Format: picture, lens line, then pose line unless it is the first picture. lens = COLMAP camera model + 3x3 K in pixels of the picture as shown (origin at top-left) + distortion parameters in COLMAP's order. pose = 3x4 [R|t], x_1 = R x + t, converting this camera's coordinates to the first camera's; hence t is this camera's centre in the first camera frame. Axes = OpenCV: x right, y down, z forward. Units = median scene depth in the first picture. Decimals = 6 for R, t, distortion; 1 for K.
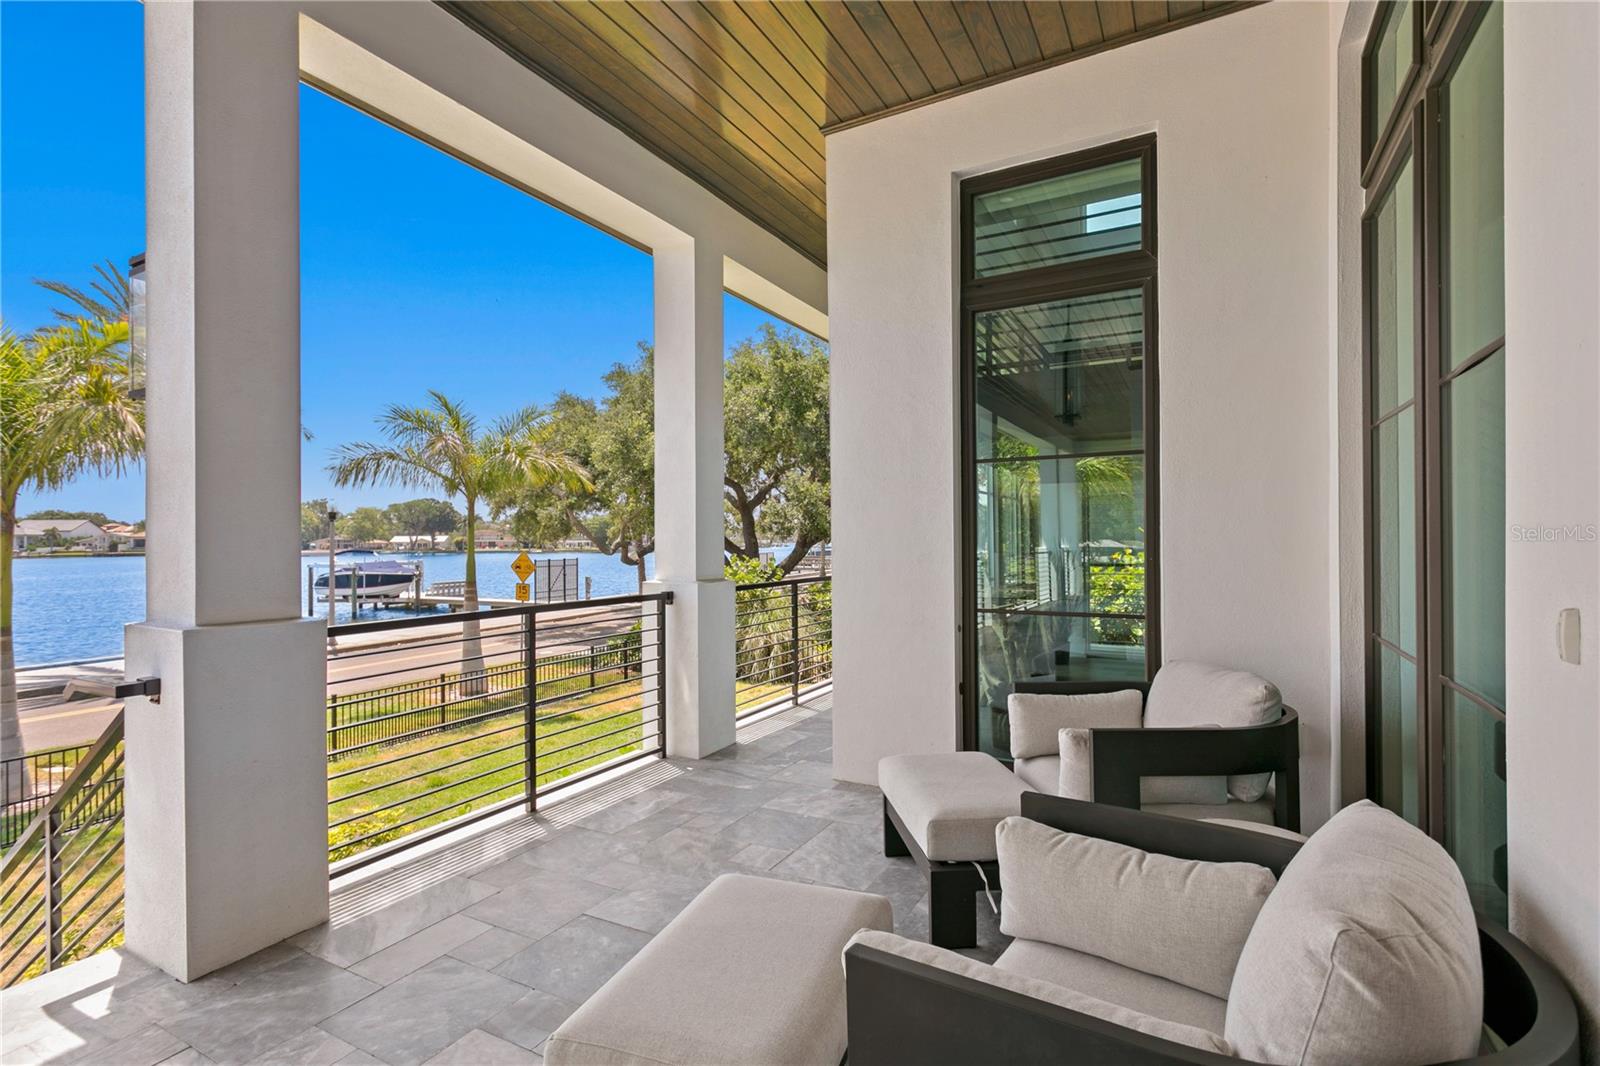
lens RADIAL K [[767.9, 0, 776.1], [0, 767.9, 540.1], [0, 0, 1]] dist [0.011244, 0.000720]
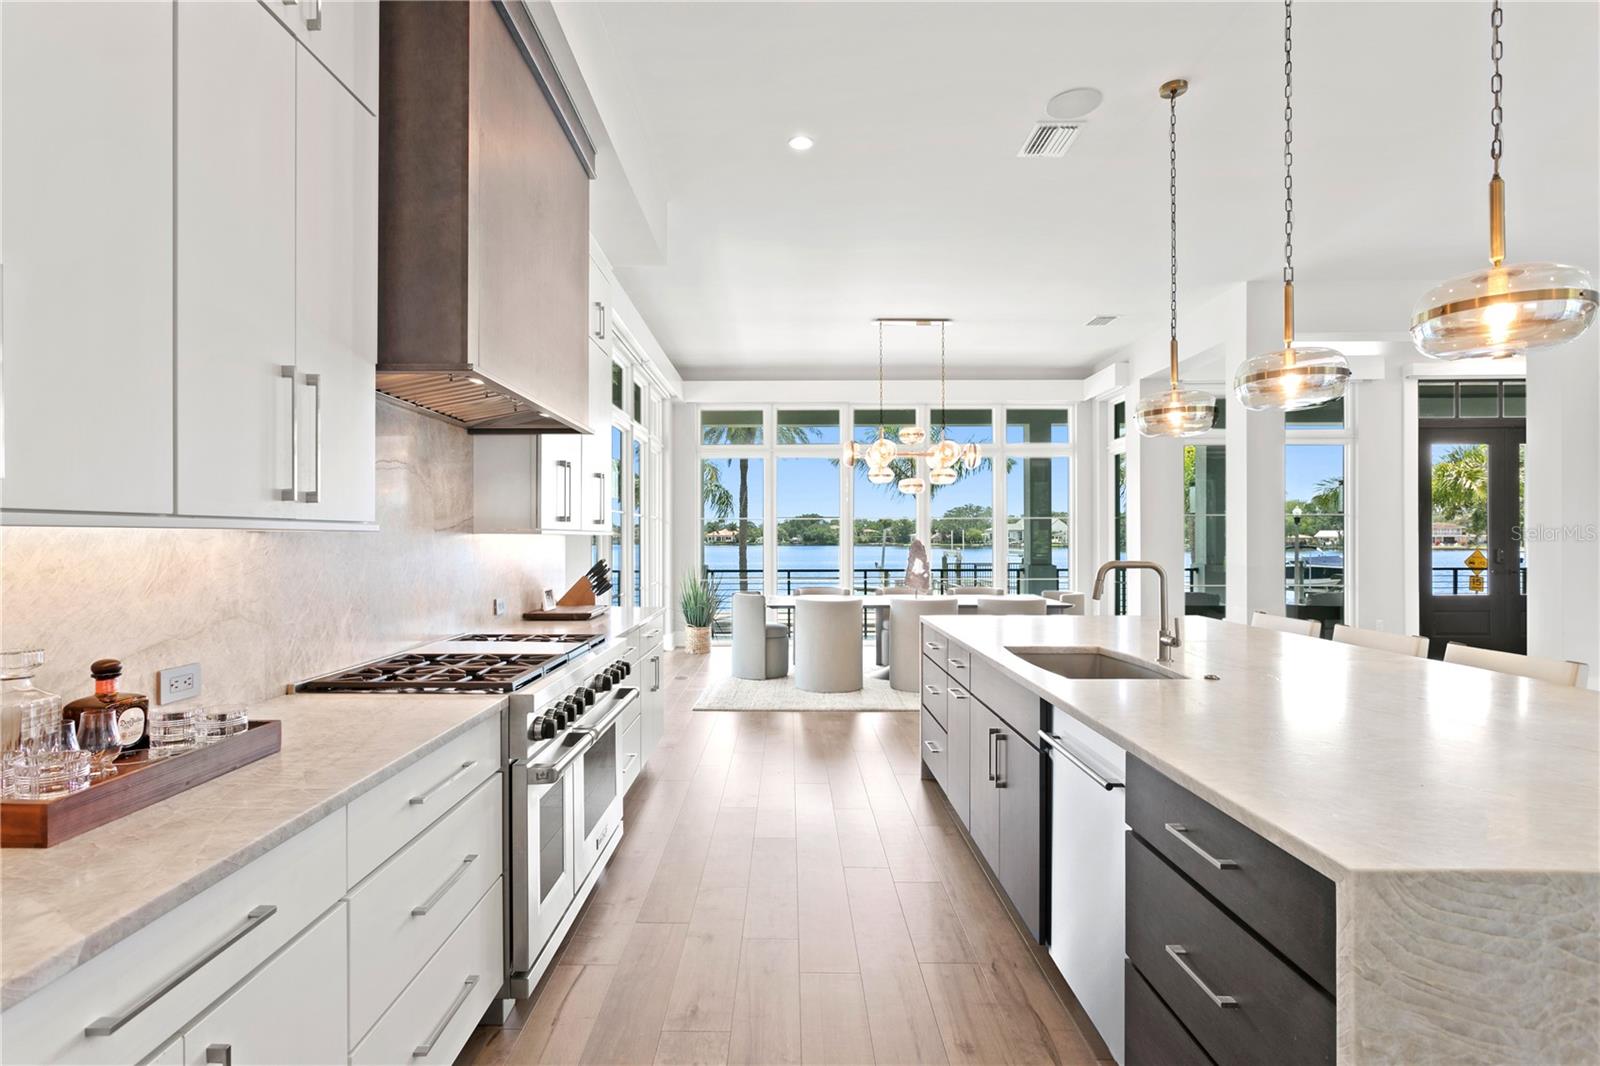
lens RADIAL K [[800.1, 0, 789.0], [0, 800.1, 545.4], [0, 0, 1]] dist [-0.000298, 0.001866]
pose [[0.503124, 0.014472, -0.864093, 0.208221], [-0.002368, 0.999879, 0.015367, -0.007889], [0.864211, -0.005685, 0.503097, -0.549734]]
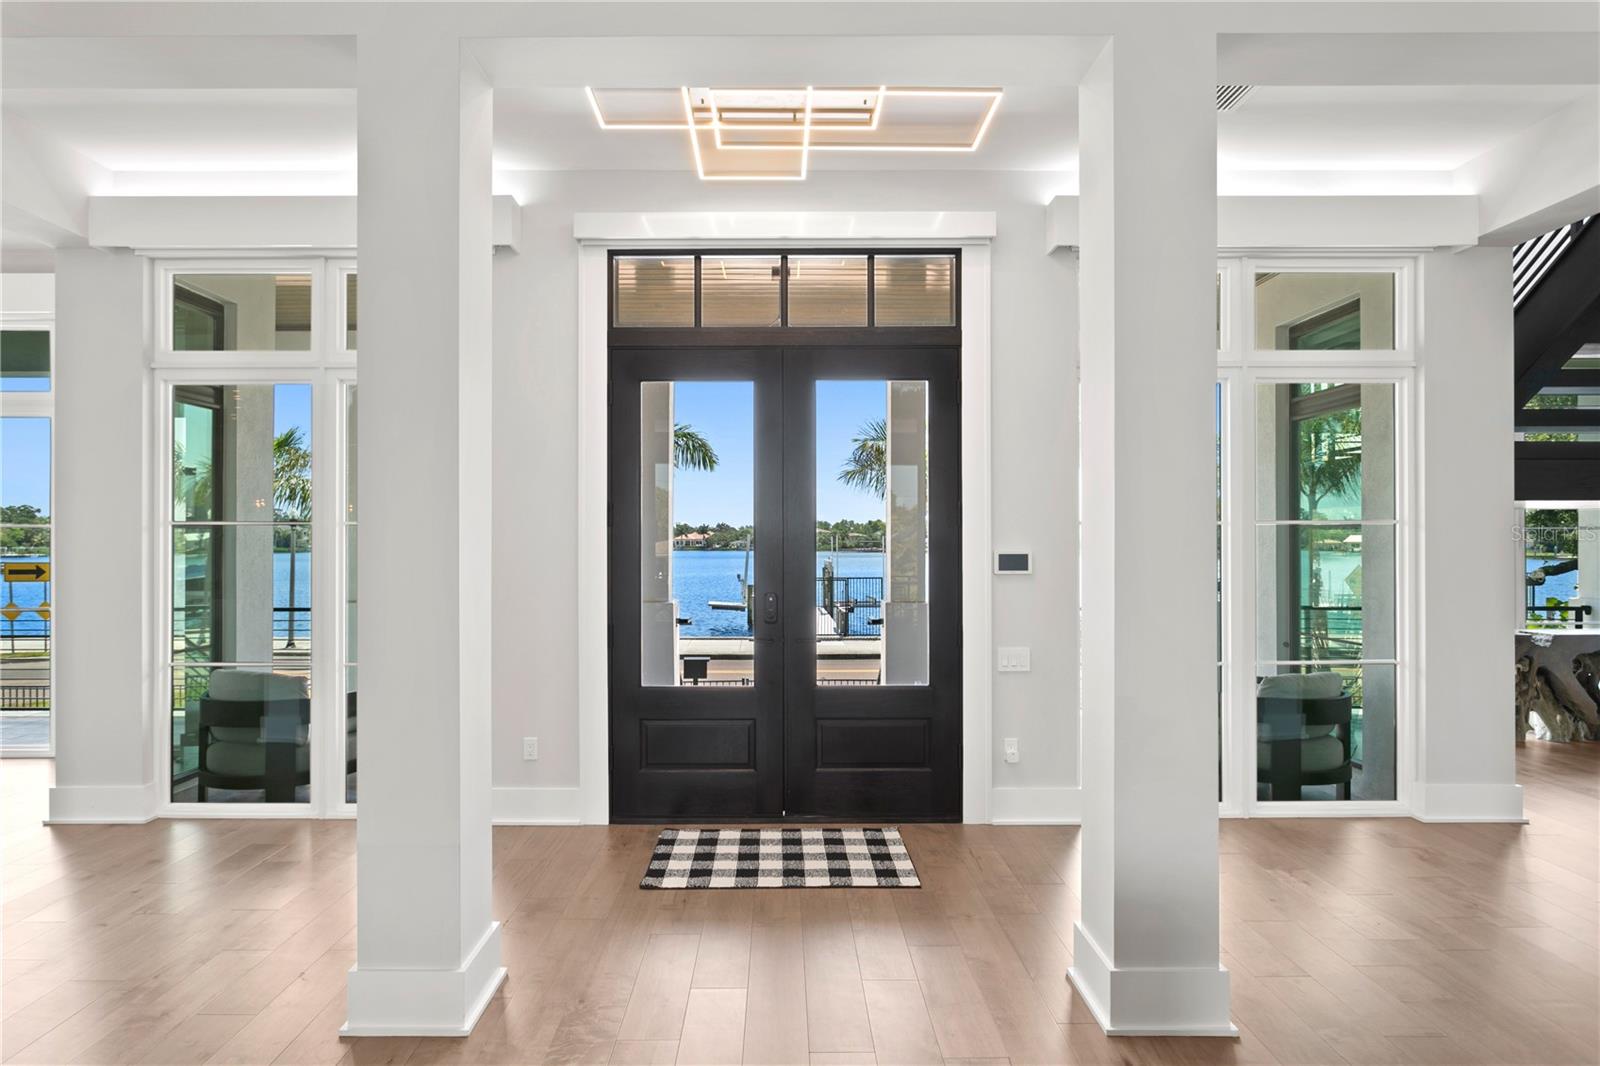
lens RADIAL K [[888.0, 0, 775.1], [0, 888.0, 540.4], [0, 0, 1]] dist [0.000530, 0.004015]
pose [[0.501371, 0.005540, -0.865215, 0.231997], [-0.003879, 0.999984, 0.004155, -0.014901], [0.865224, 0.001273, 0.501384, -0.127355]]
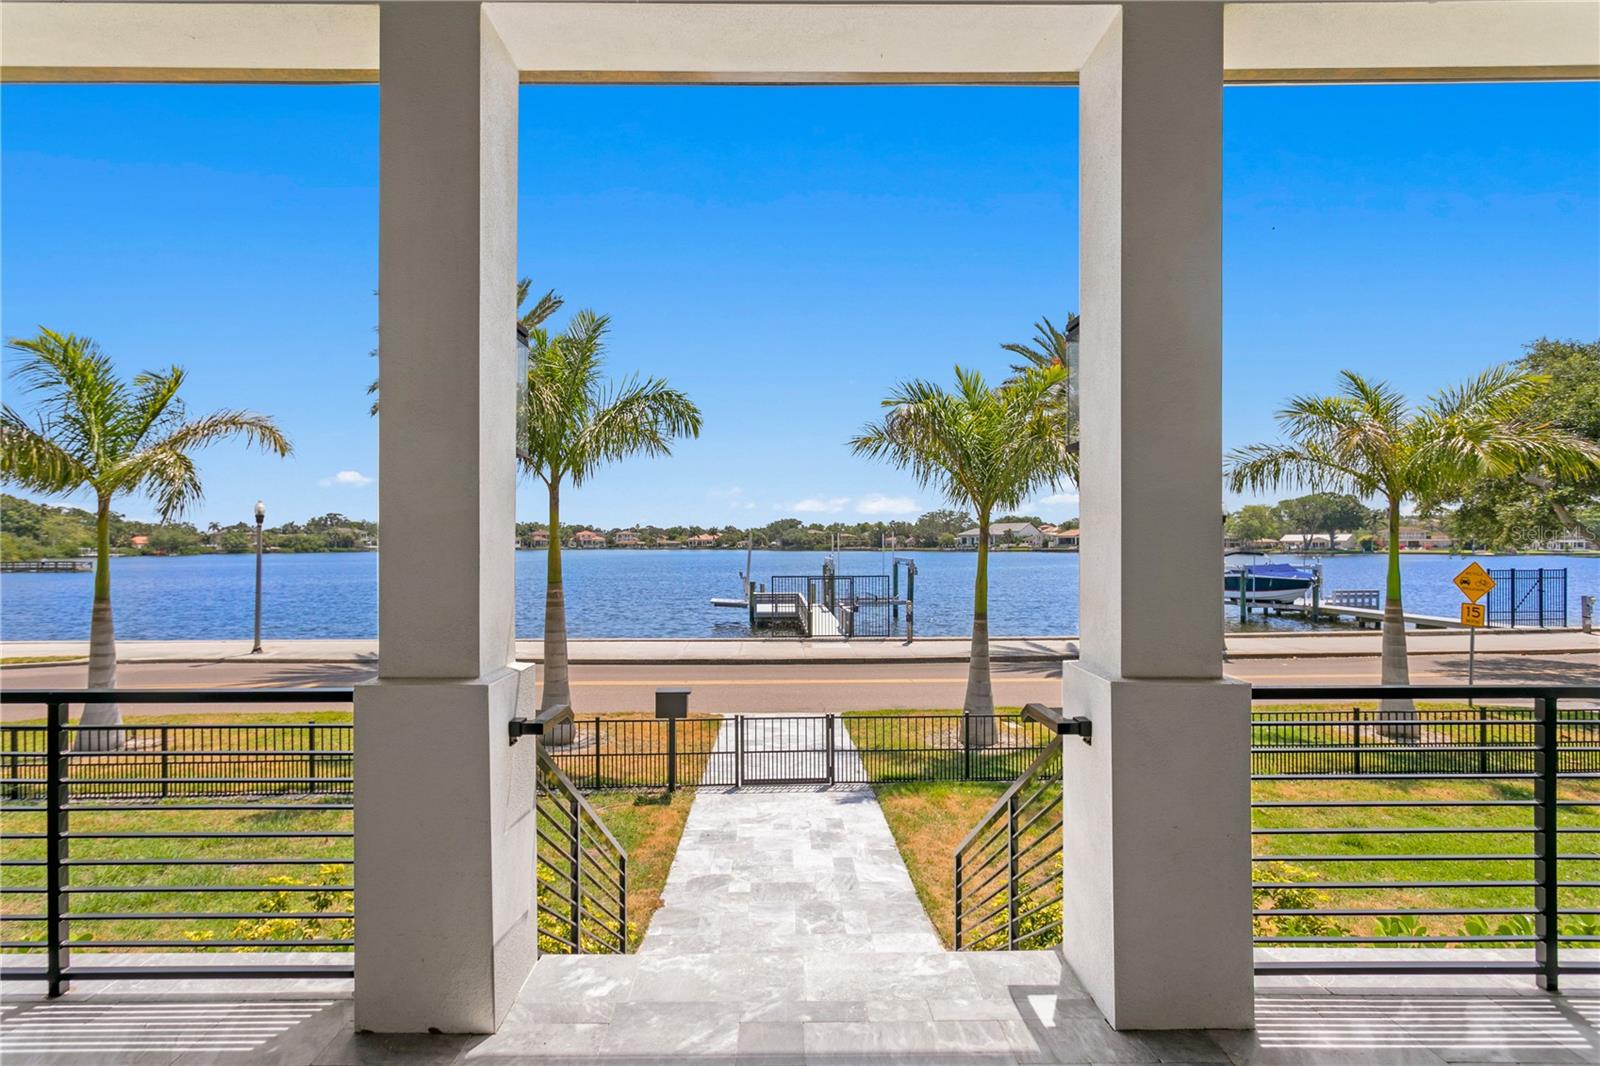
lens RADIAL K [[767.9, 0, 780.9], [0, 767.9, 546.5], [0, 0, 1]] dist [0.011244, 0.000720]
pose [[0.506982, 0.010931, -0.861887, -0.011701], [-0.001969, 0.999932, 0.011524, -0.007257], [0.861954, -0.004145, 0.506969, 0.011365]]
